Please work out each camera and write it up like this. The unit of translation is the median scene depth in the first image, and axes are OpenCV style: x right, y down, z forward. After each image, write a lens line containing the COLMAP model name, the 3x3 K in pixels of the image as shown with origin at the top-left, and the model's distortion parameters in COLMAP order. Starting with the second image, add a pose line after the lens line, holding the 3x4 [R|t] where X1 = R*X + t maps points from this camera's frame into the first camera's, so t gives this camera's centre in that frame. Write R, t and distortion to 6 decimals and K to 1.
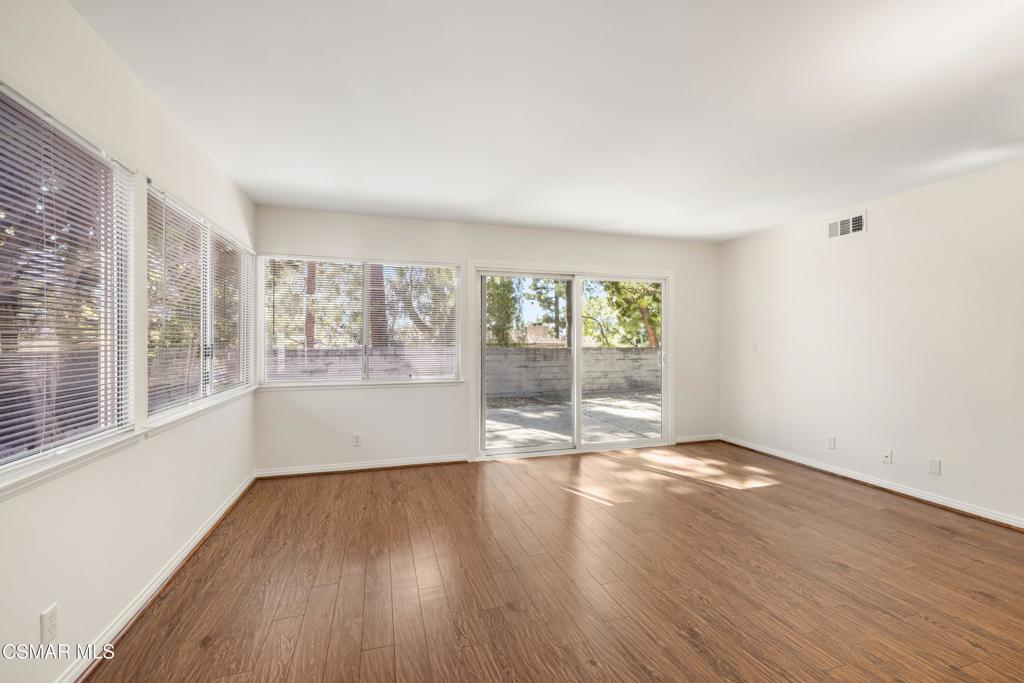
lens RADIAL K [[431.8, 0, 510.5], [0, 431.8, 337.6], [0, 0, 1]] dist [0.001930, 0.000277]
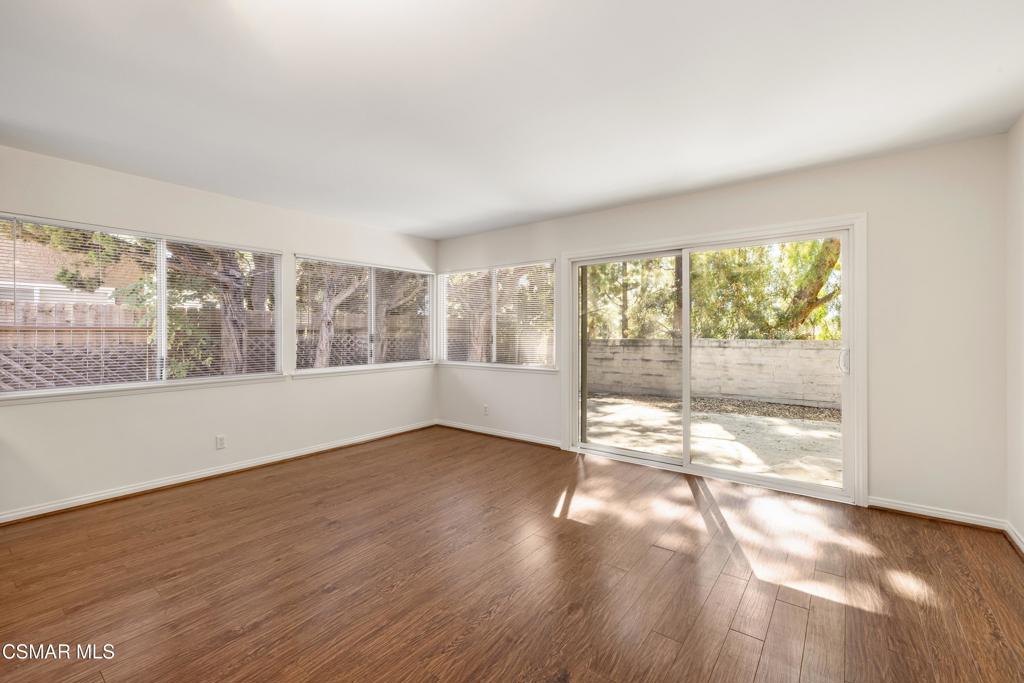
lens RADIAL K [[431.8, 0, 510.5], [0, 431.8, 337.6], [0, 0, 1]] dist [0.001930, 0.000277]
pose [[0.573956, 0.008404, -0.818843, 0.743197], [0.009362, 0.999815, 0.016824, 0.001842], [0.818832, -0.017322, 0.573771, 0.342123]]
